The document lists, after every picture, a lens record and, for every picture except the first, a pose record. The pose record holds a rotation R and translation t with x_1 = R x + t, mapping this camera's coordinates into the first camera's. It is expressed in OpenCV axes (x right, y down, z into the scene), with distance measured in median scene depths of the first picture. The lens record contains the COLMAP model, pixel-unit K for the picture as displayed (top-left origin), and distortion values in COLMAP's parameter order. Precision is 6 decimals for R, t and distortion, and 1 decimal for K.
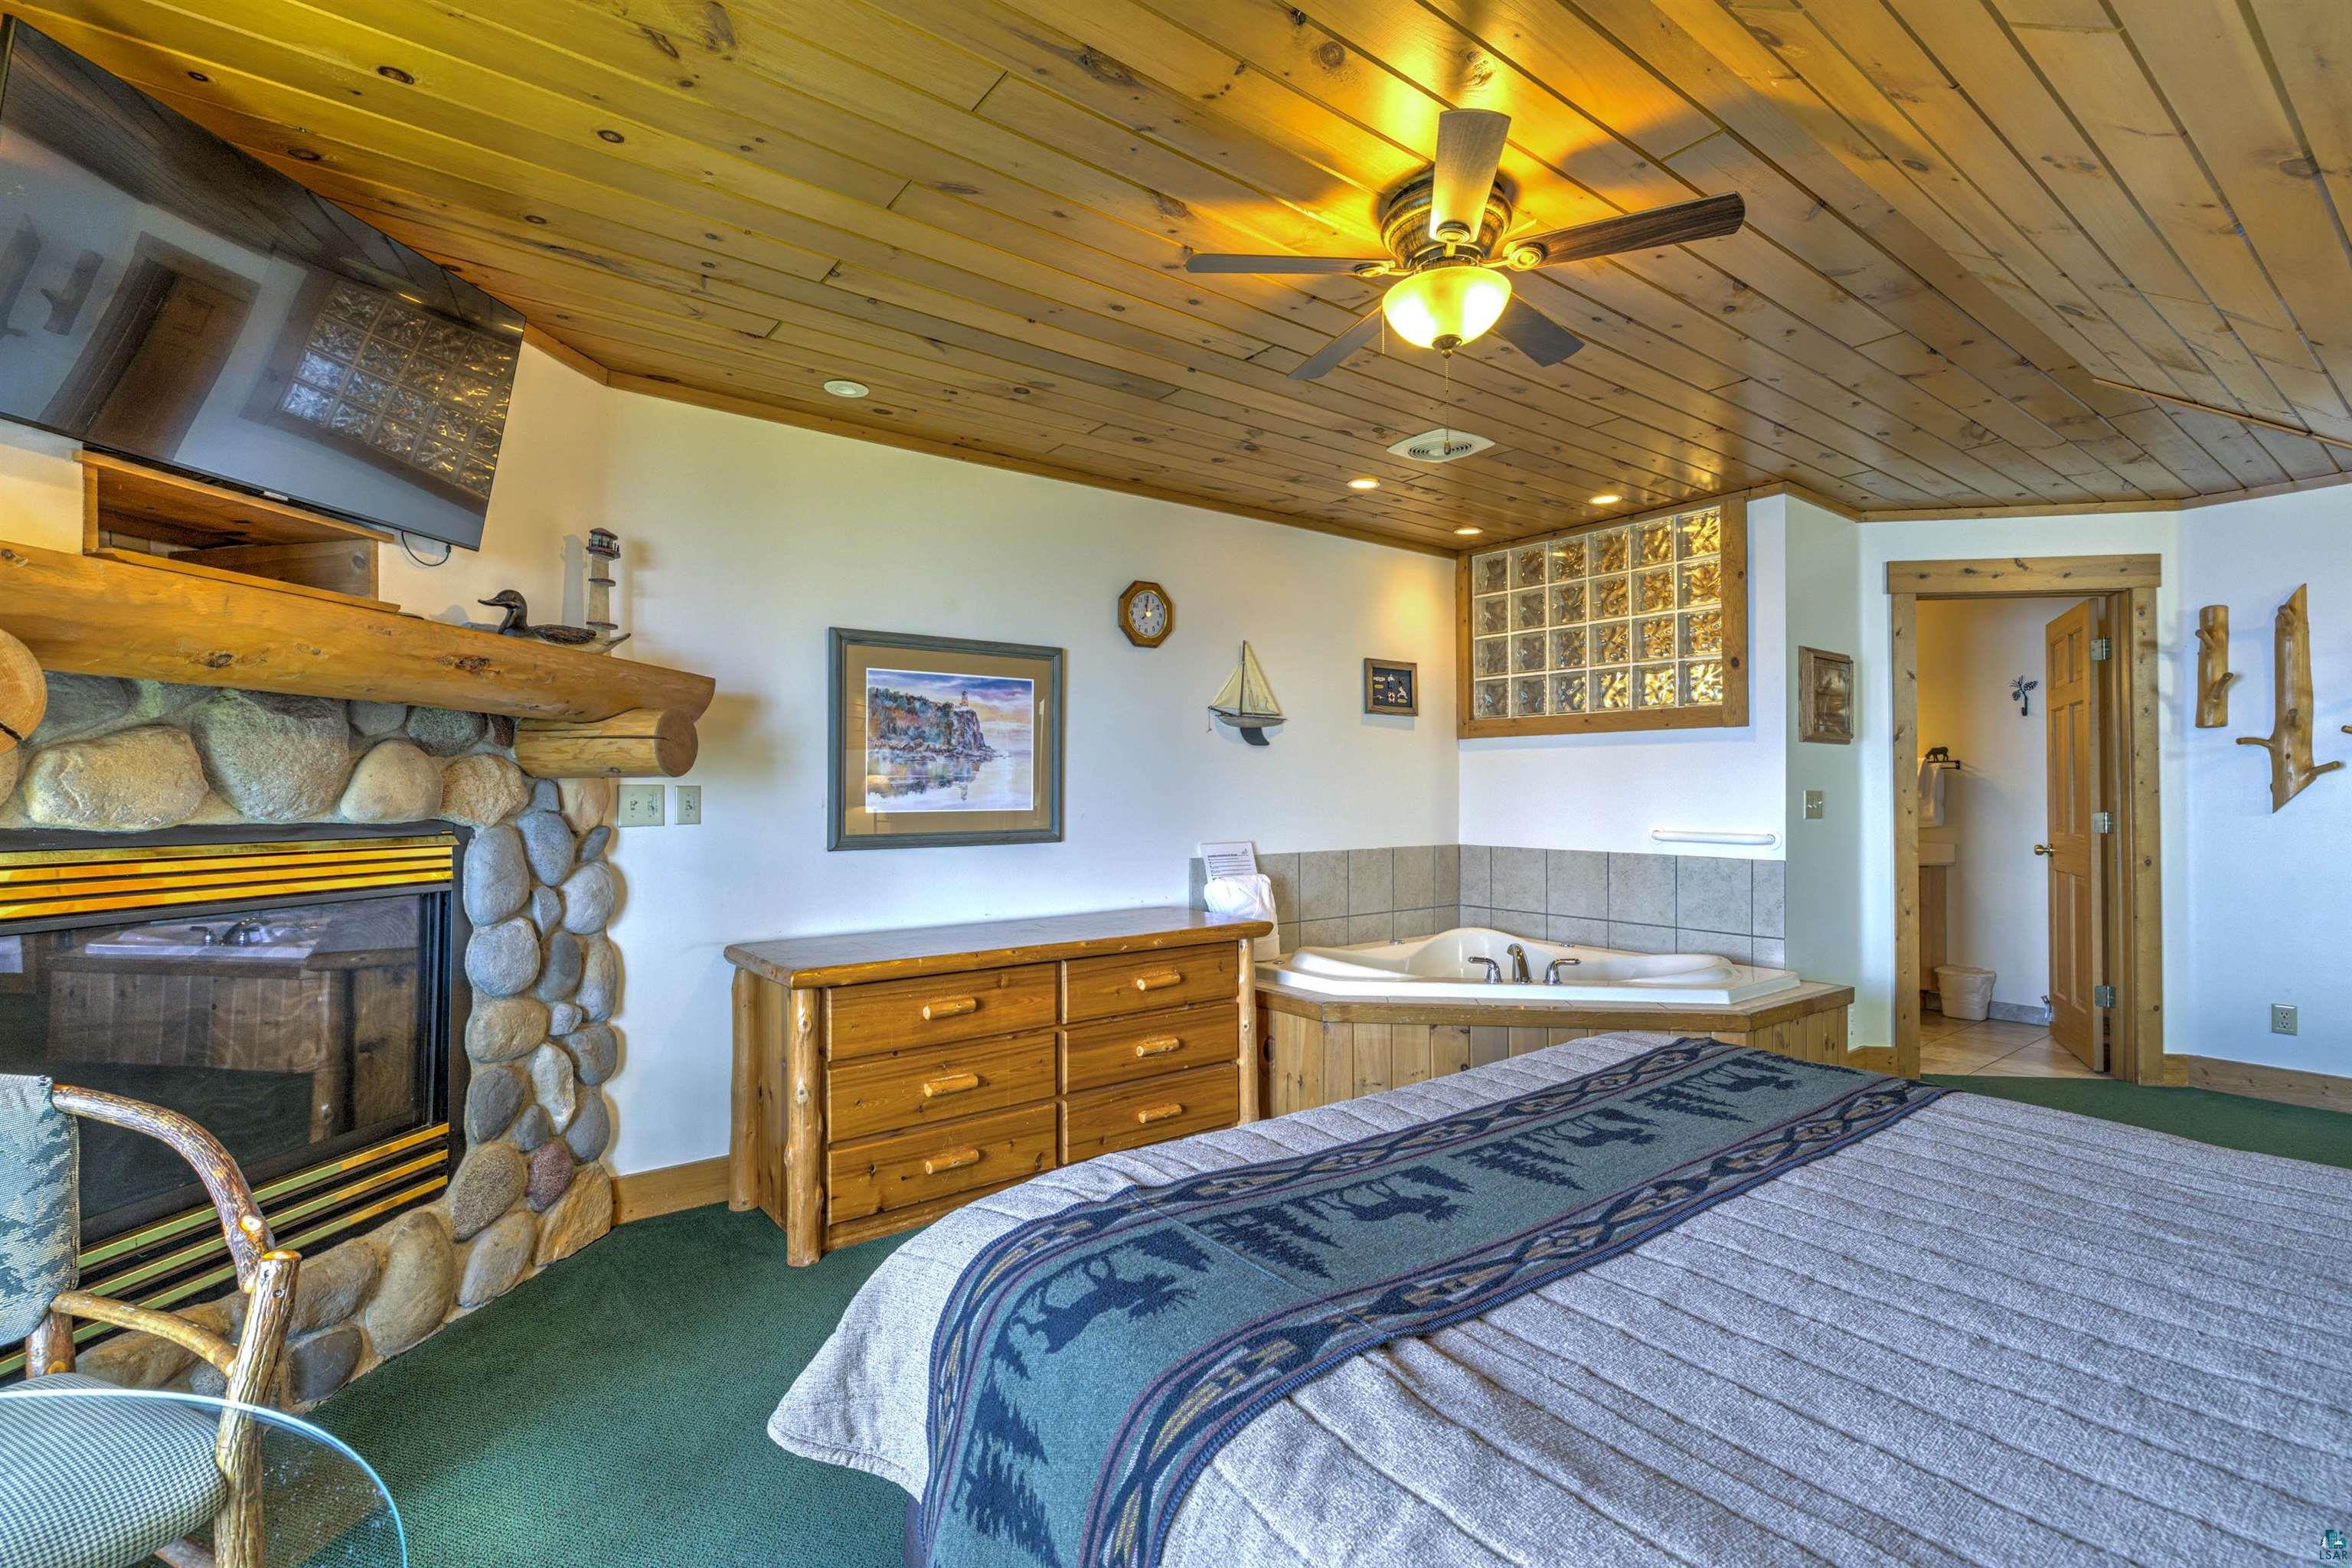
lens RADIAL K [[1034.5, 0, 1176.0], [0, 1034.5, 784.0], [0, 0, 1]] dist [-0.003520, 0.000310]
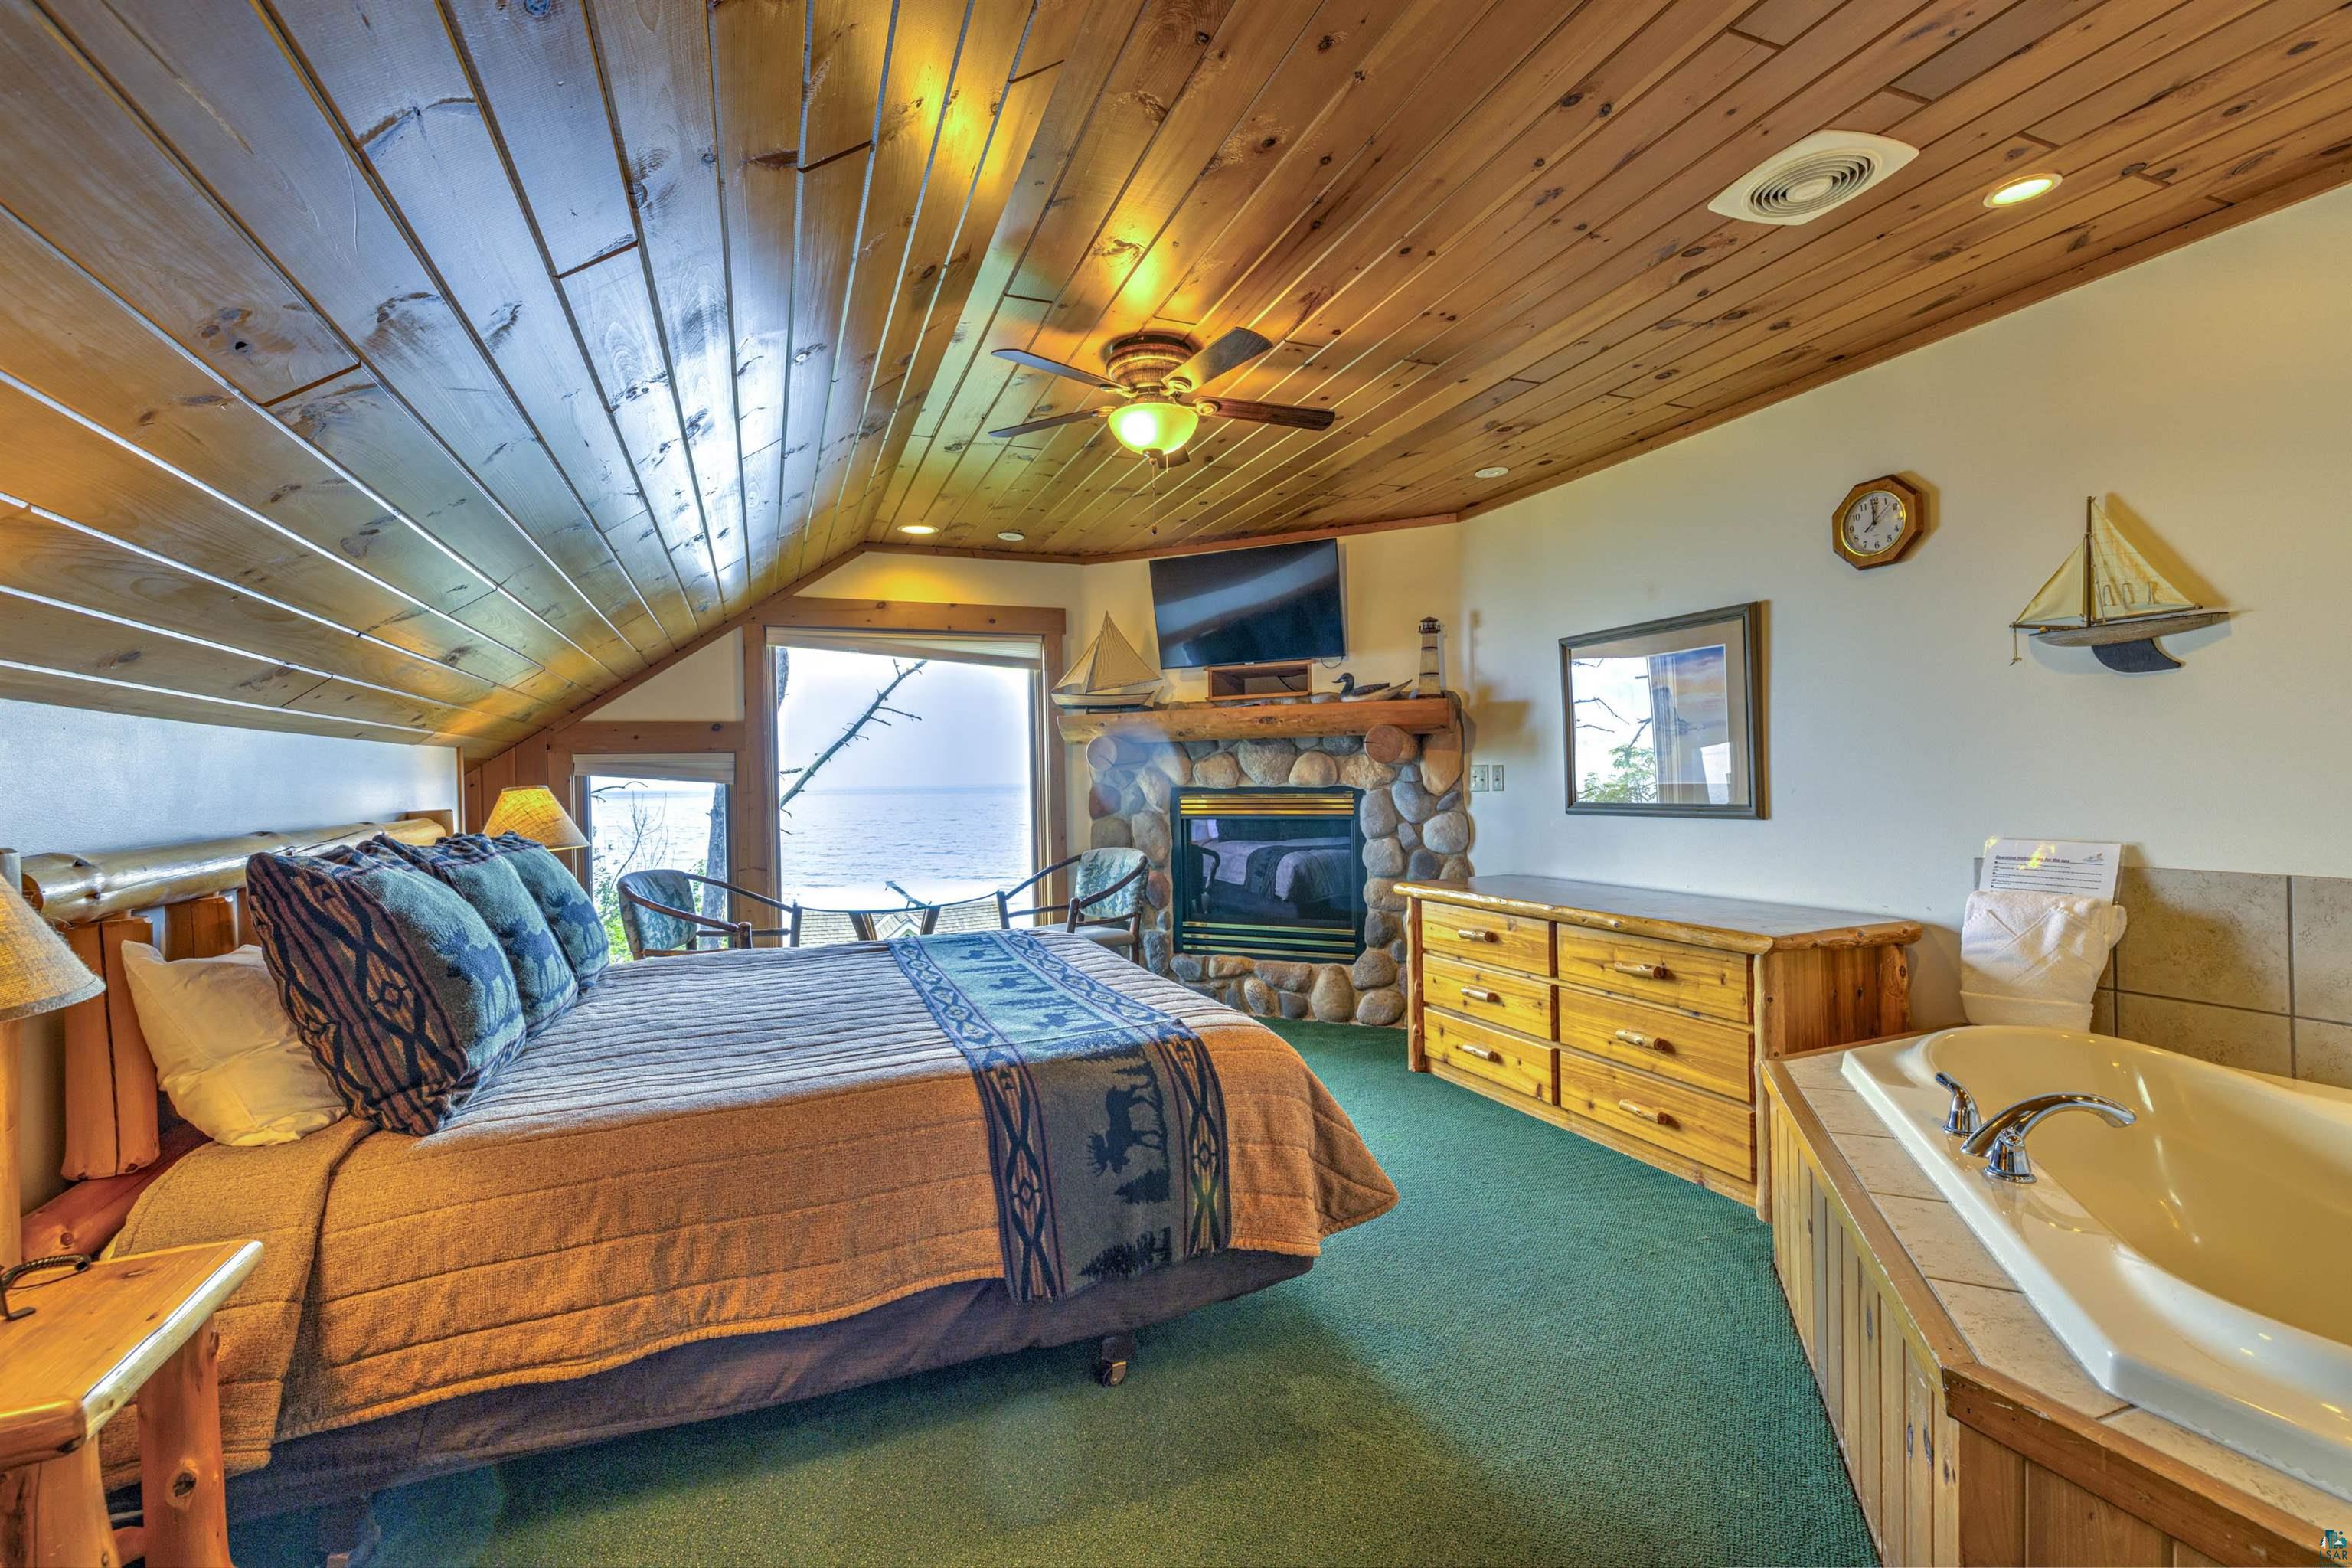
lens RADIAL K [[1034.0, 0, 1167.9], [0, 1034.0, 804.8], [0, 0, 1]] dist [-0.000931, 0.000225]
pose [[-0.261932, 0.026390, -0.964725, 1.127851], [0.022942, 0.999514, 0.021113, 0.015870], [0.964814, -0.016603, -0.262410, 0.951545]]
